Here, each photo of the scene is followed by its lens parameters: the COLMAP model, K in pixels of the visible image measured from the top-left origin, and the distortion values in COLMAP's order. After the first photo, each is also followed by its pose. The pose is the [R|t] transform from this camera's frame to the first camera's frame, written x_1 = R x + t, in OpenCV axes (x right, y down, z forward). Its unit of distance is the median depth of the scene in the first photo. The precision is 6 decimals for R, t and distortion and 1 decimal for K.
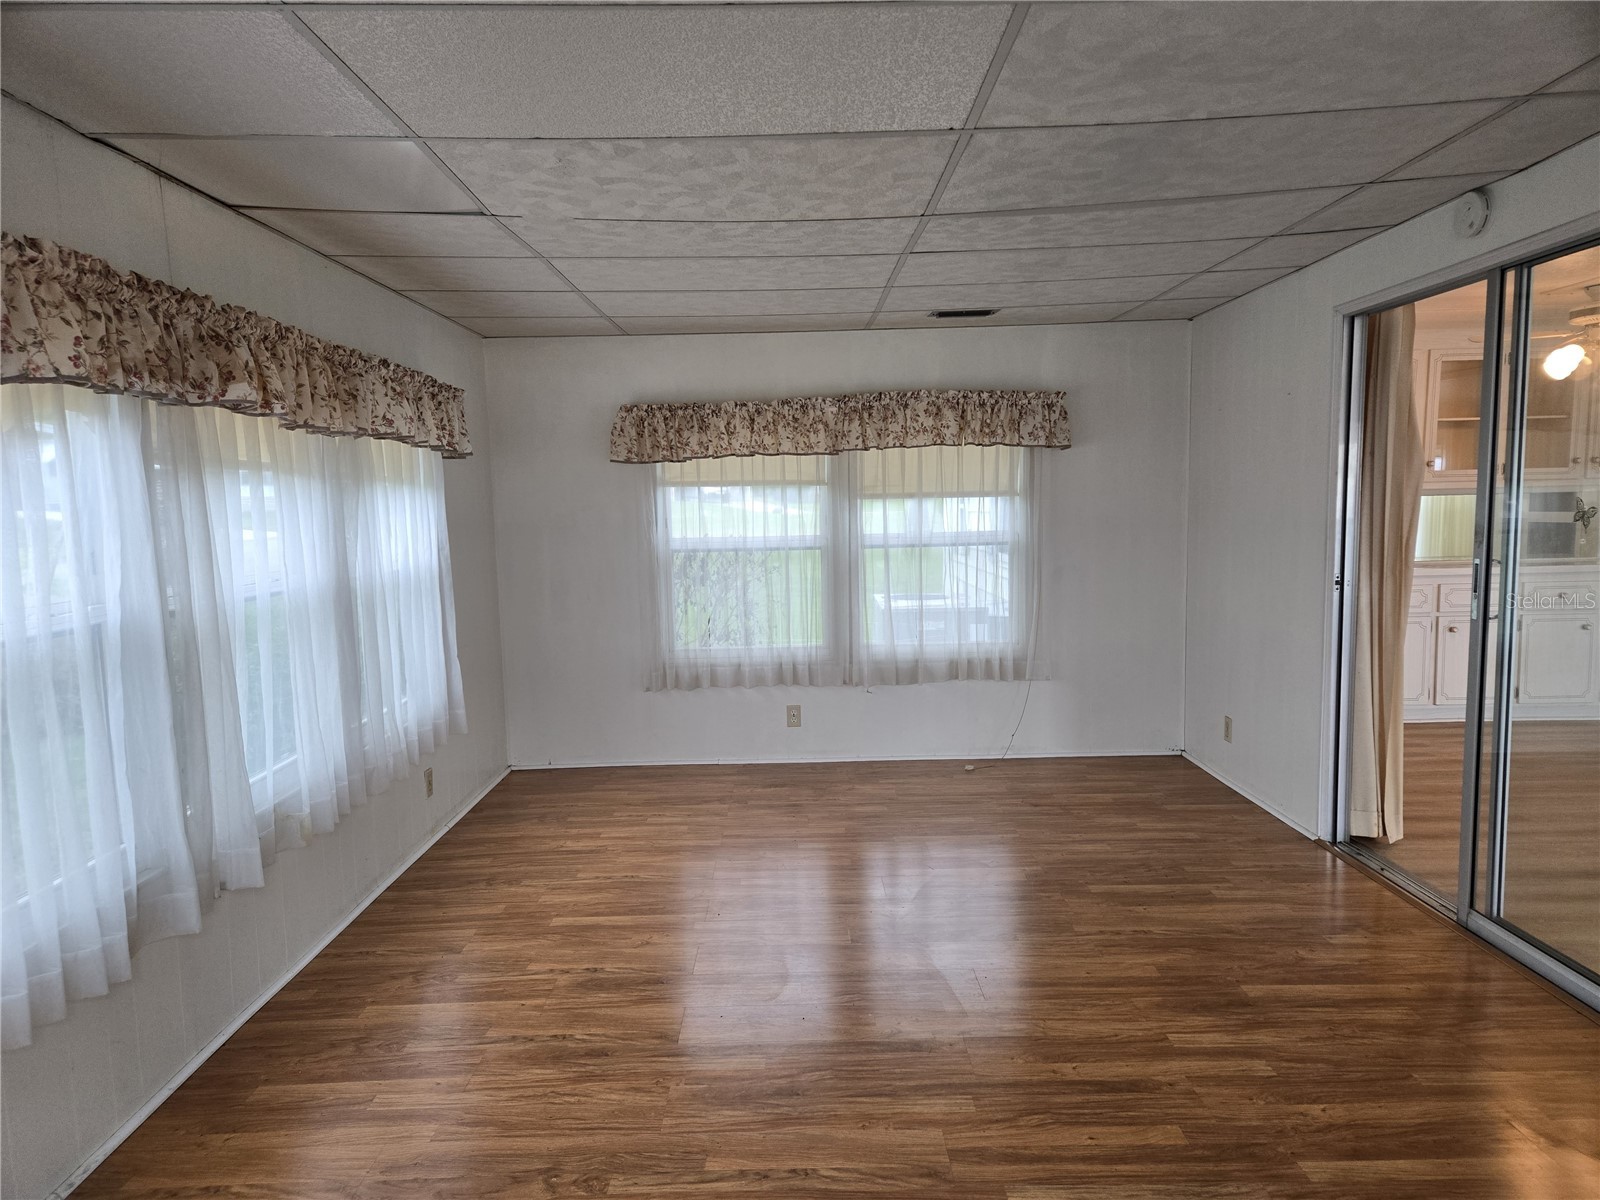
lens RADIAL K [[1064.5, 0, 797.1], [0, 1064.5, 584.0], [0, 0, 1]] dist [0.074561, -0.055341]
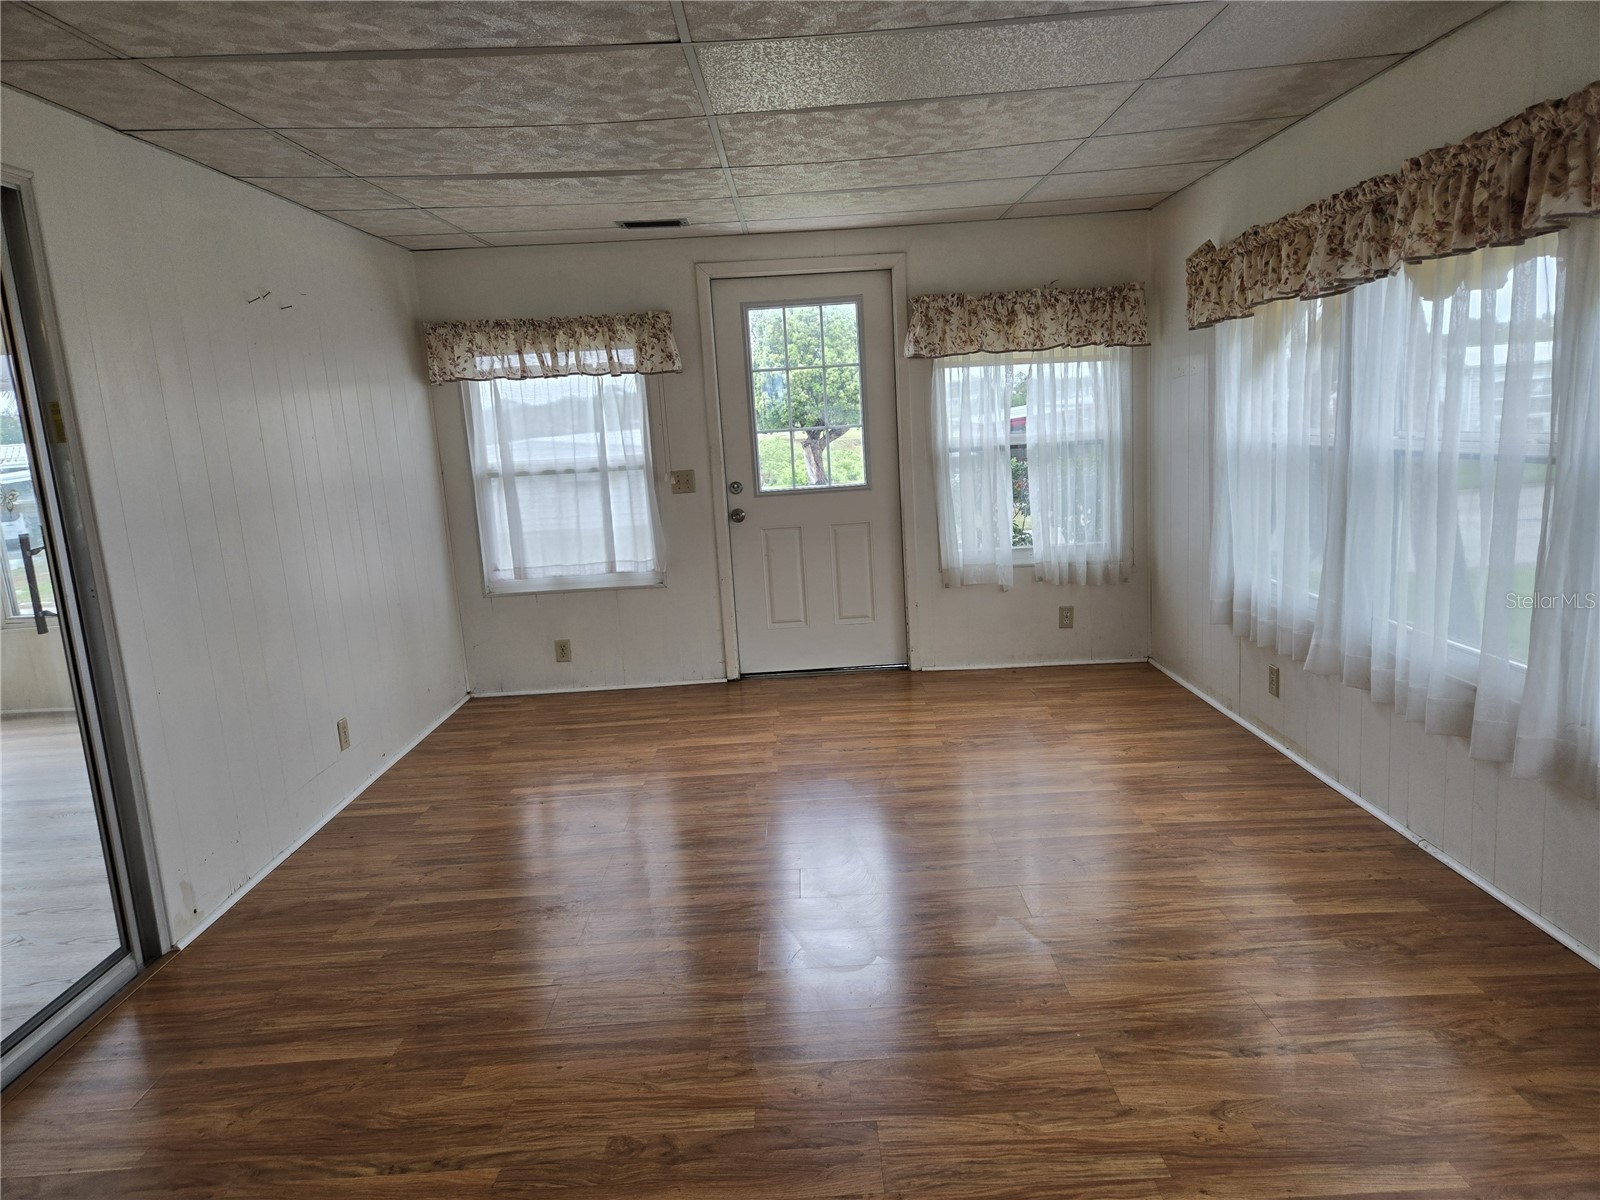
lens RADIAL K [[1064.5, 0, 798.5], [0, 1064.5, 599.7], [0, 0, 1]] dist [0.074561, -0.055341]
pose [[-0.995923, 0.087604, 0.021528, 0.061136], [0.090209, 0.965501, 0.244276, -0.128602], [0.000614, 0.245222, -0.969467, 1.716370]]
